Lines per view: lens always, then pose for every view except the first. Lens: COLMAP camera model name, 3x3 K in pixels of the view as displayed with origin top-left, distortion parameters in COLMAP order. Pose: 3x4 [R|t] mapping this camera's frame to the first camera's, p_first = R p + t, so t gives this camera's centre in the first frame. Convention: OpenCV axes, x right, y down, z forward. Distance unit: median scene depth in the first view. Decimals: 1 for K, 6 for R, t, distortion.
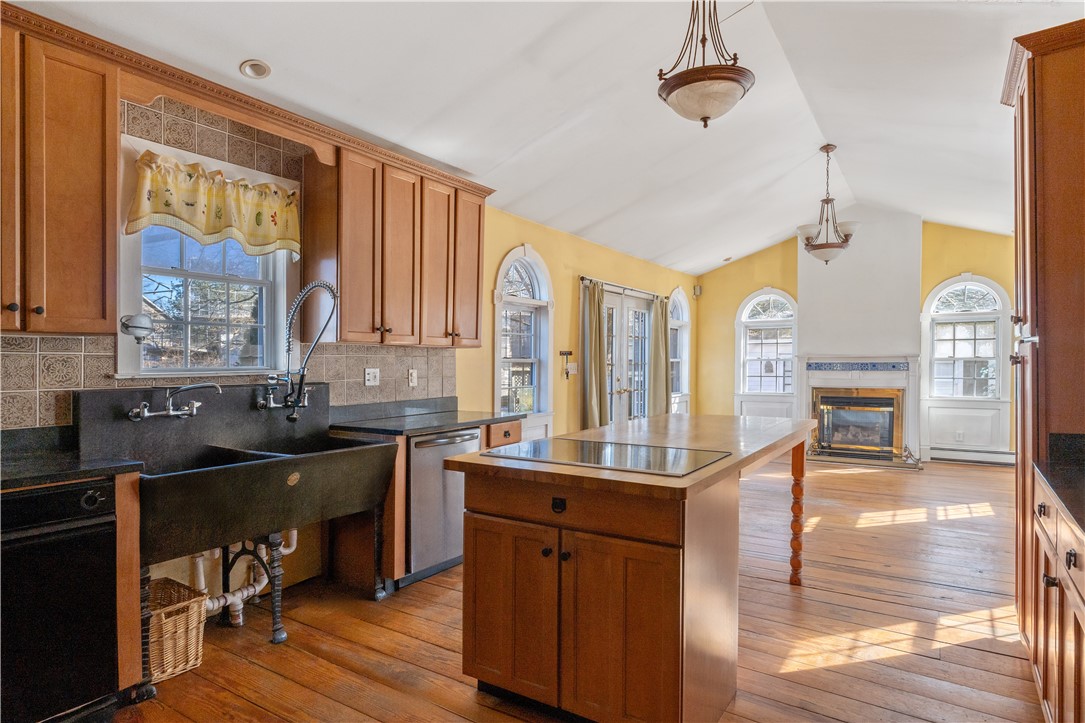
lens RADIAL K [[605.1, 0, 544.1], [0, 605.1, 361.1], [0, 0, 1]] dist [0.008532, -0.000050]
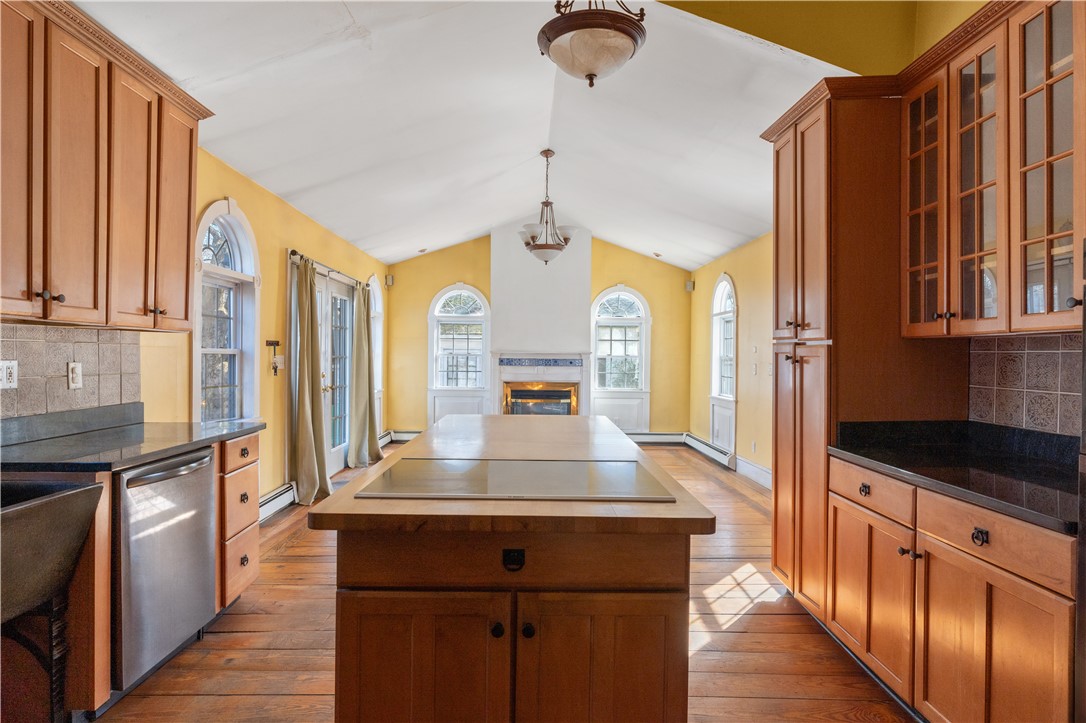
lens RADIAL K [[605.7, 0, 544.6], [0, 605.7, 363.0], [0, 0, 1]] dist [0.008532, -0.000050]
pose [[0.832445, 0.008013, 0.554049, -0.147750], [-0.015216, 0.999849, 0.008400, 0.001286], [-0.553898, -0.015423, 0.832442, 0.173677]]
